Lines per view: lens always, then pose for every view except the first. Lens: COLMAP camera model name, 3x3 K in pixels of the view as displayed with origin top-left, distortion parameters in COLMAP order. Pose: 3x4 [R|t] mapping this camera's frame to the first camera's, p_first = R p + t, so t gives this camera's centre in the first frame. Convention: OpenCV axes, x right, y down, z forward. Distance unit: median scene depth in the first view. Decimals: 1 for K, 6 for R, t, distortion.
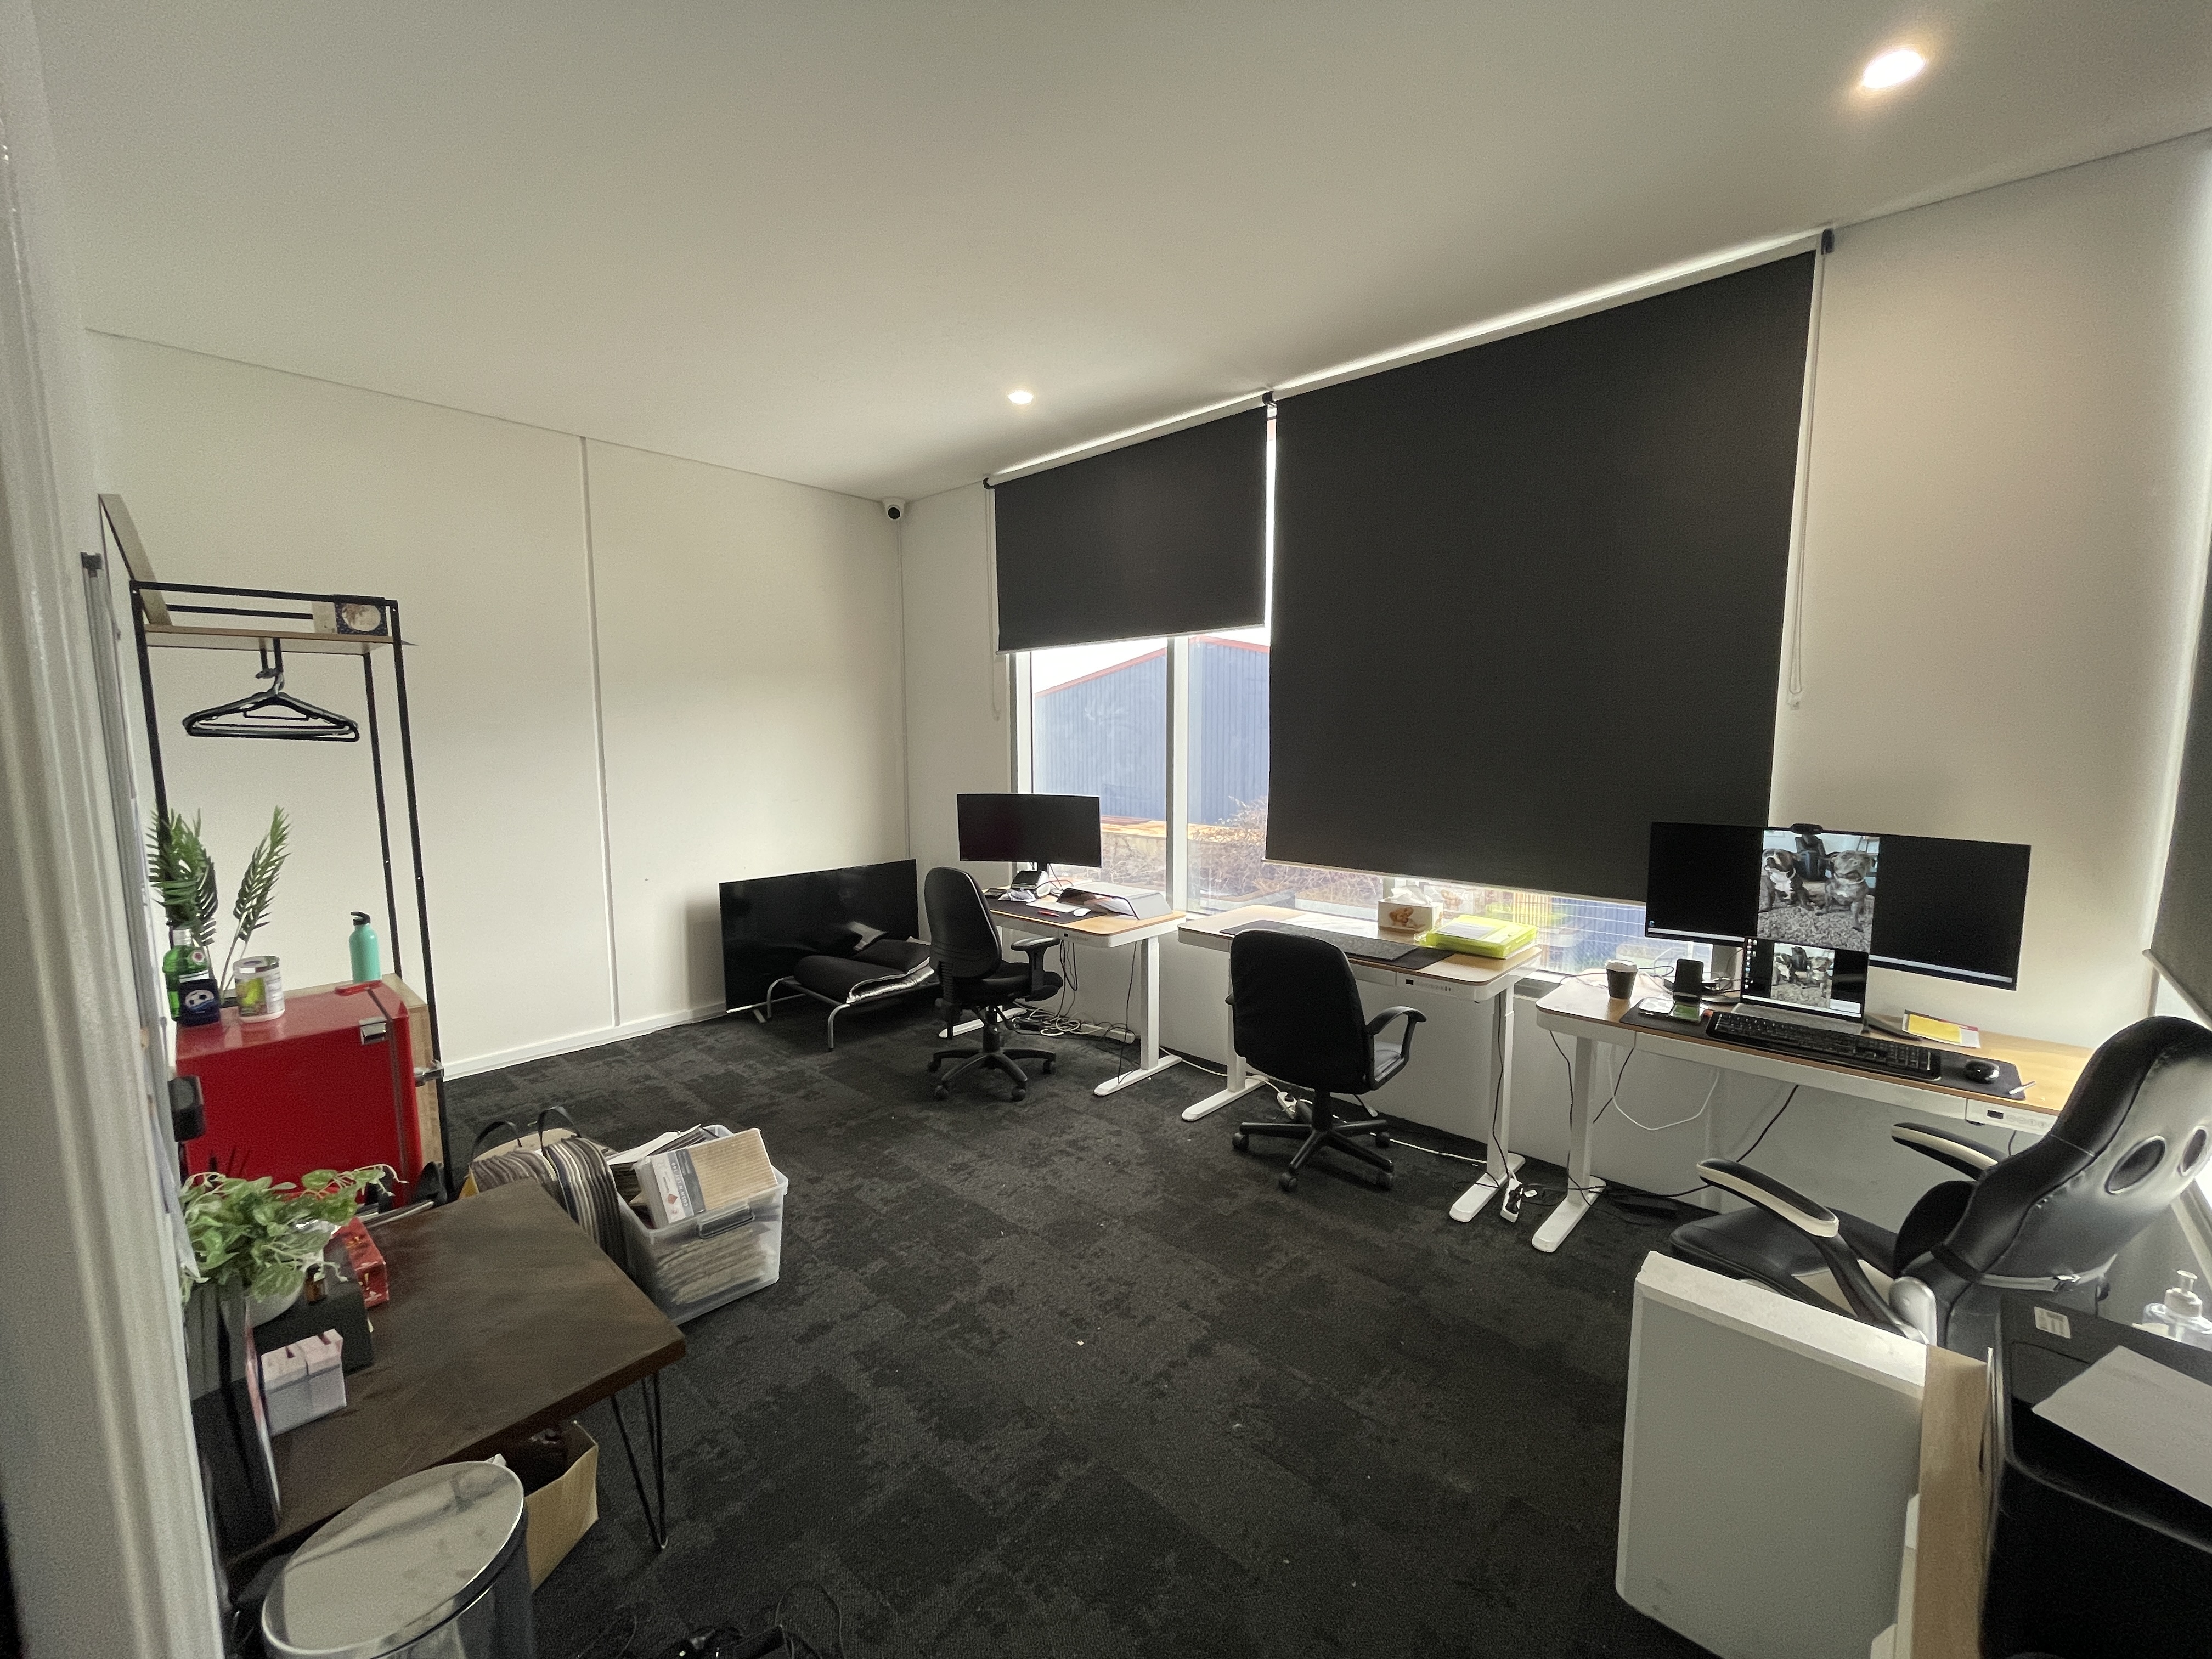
lens RADIAL K [[898.7, 0, 1092.7], [0, 898.7, 826.7], [0, 0, 1]] dist [0.000772, -0.000075]
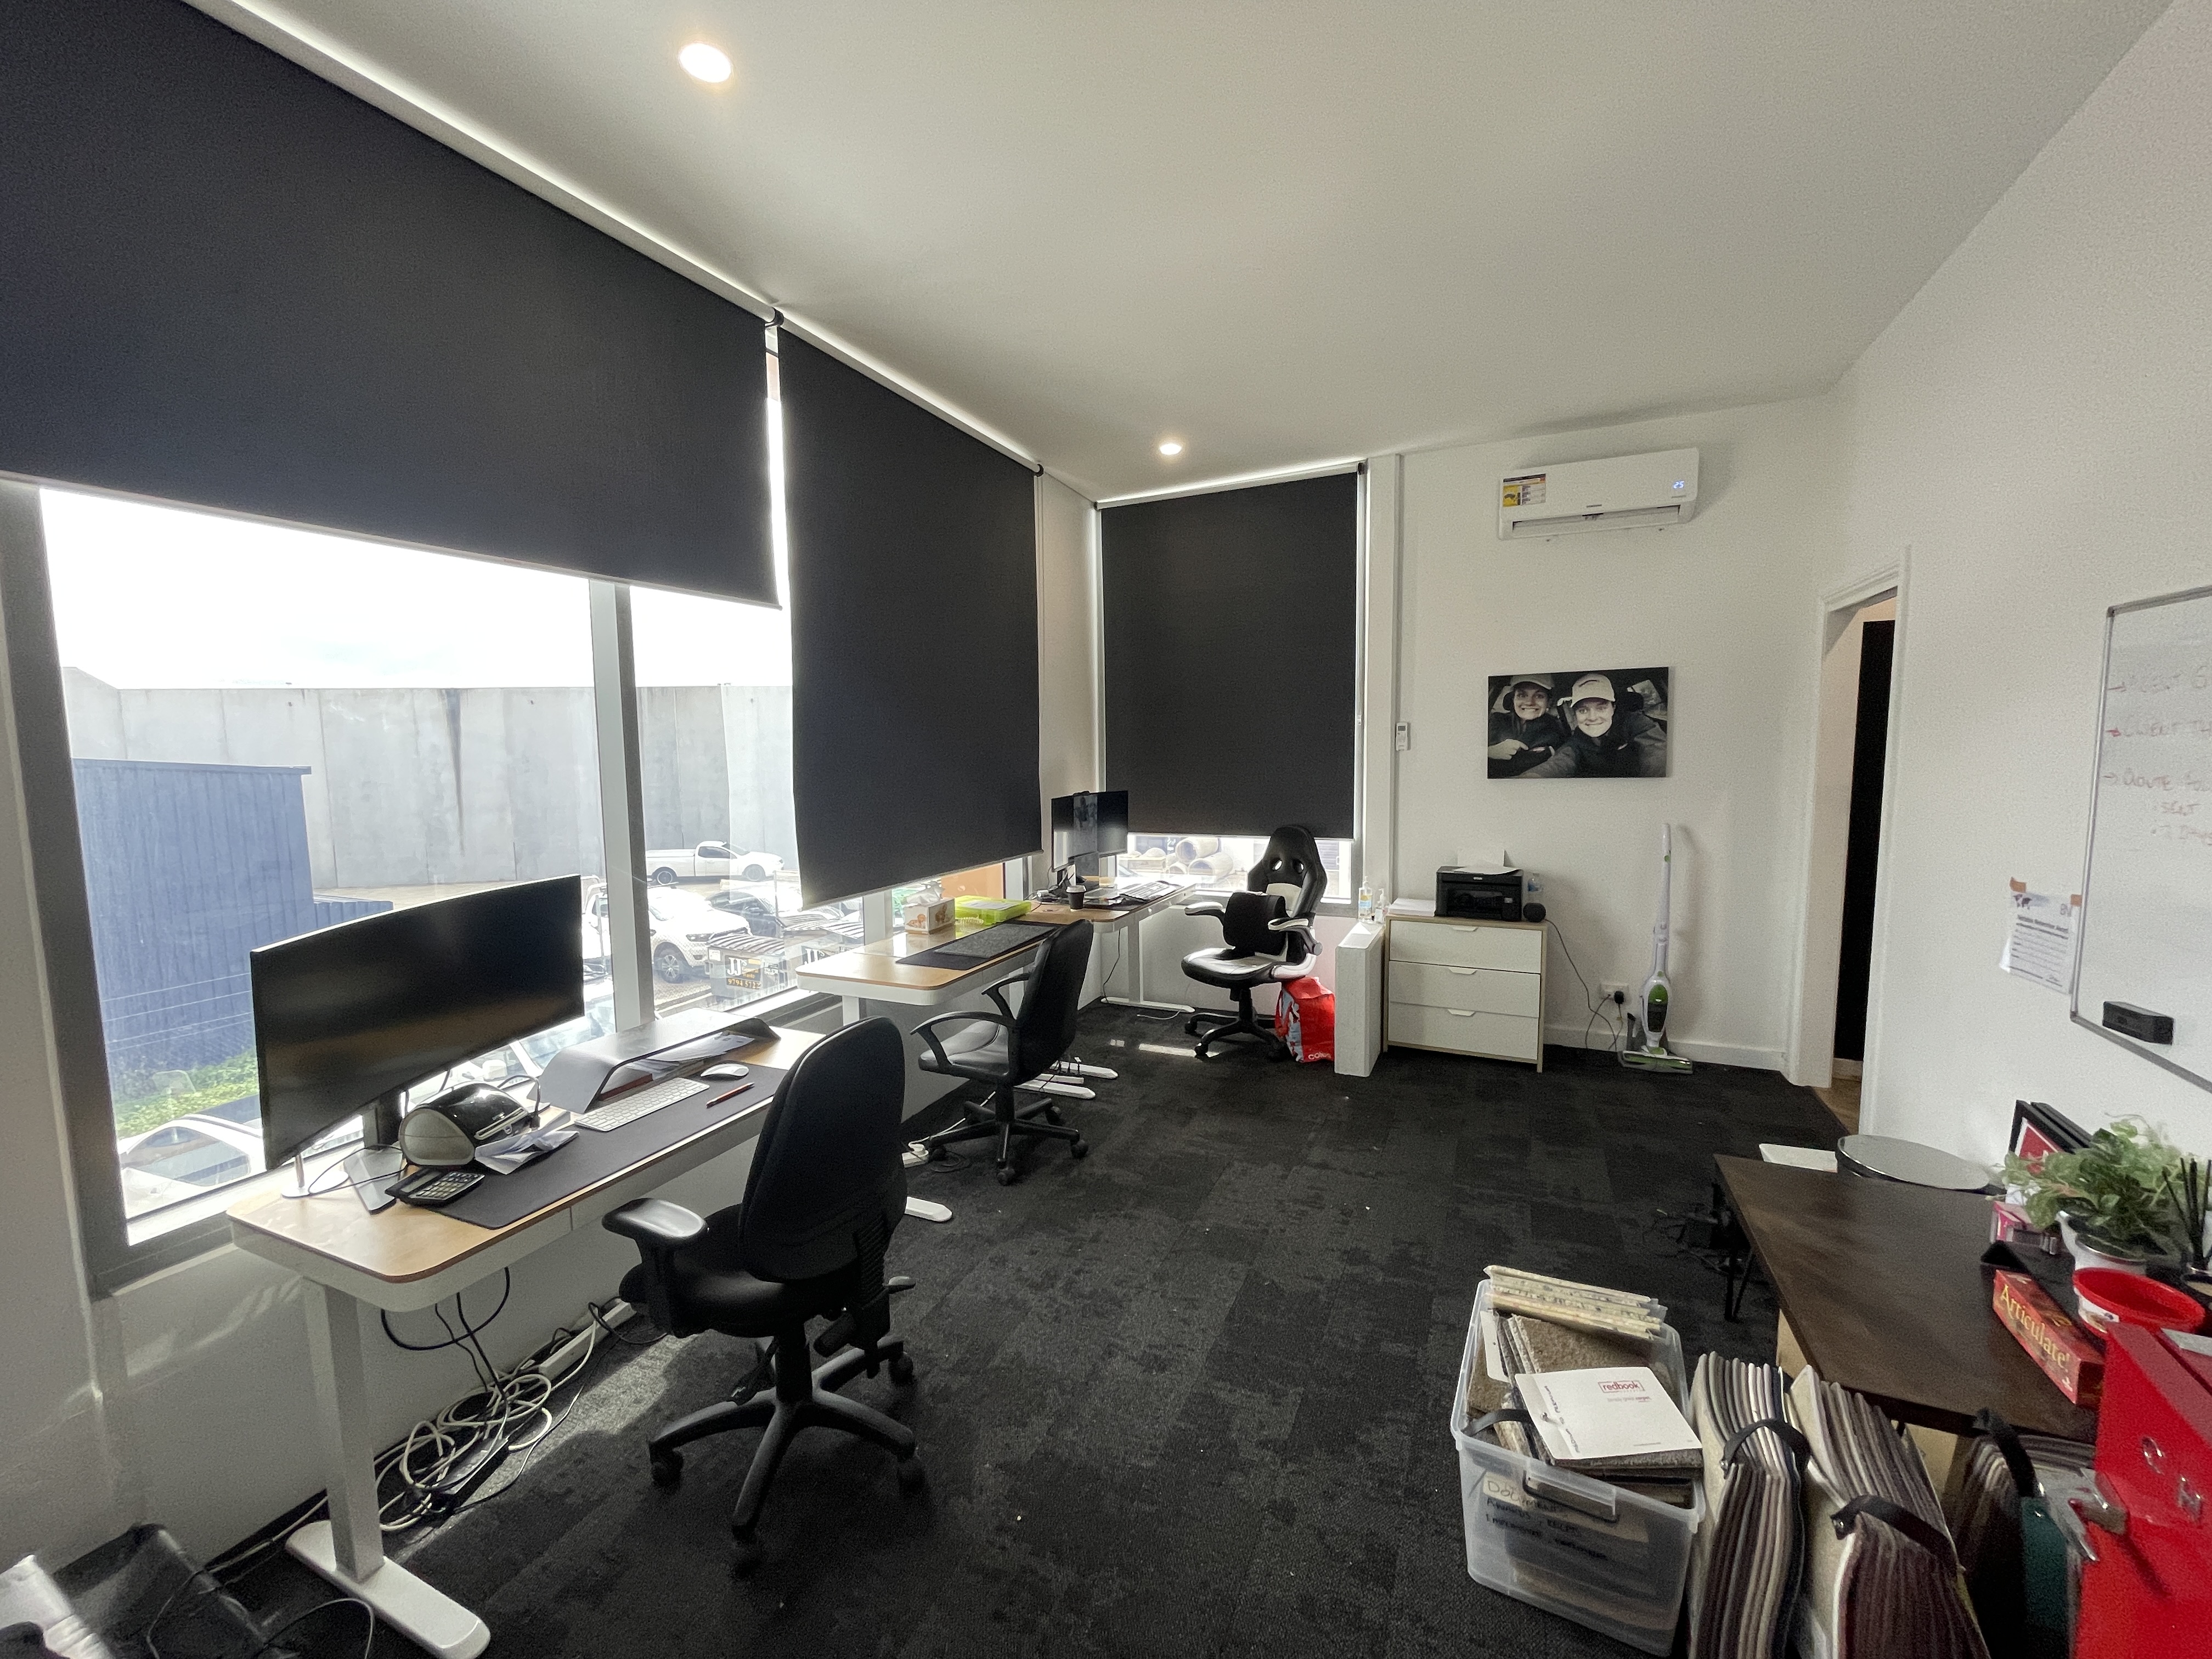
lens RADIAL K [[898.7, 0, 1092.7], [0, 898.7, 826.7], [0, 0, 1]] dist [0.000772, -0.000075]
pose [[-0.308268, -0.081396, 0.947811, -0.801597], [0.120421, 0.984979, 0.123754, -0.128377], [-0.943647, 0.152285, -0.293836, 1.249704]]
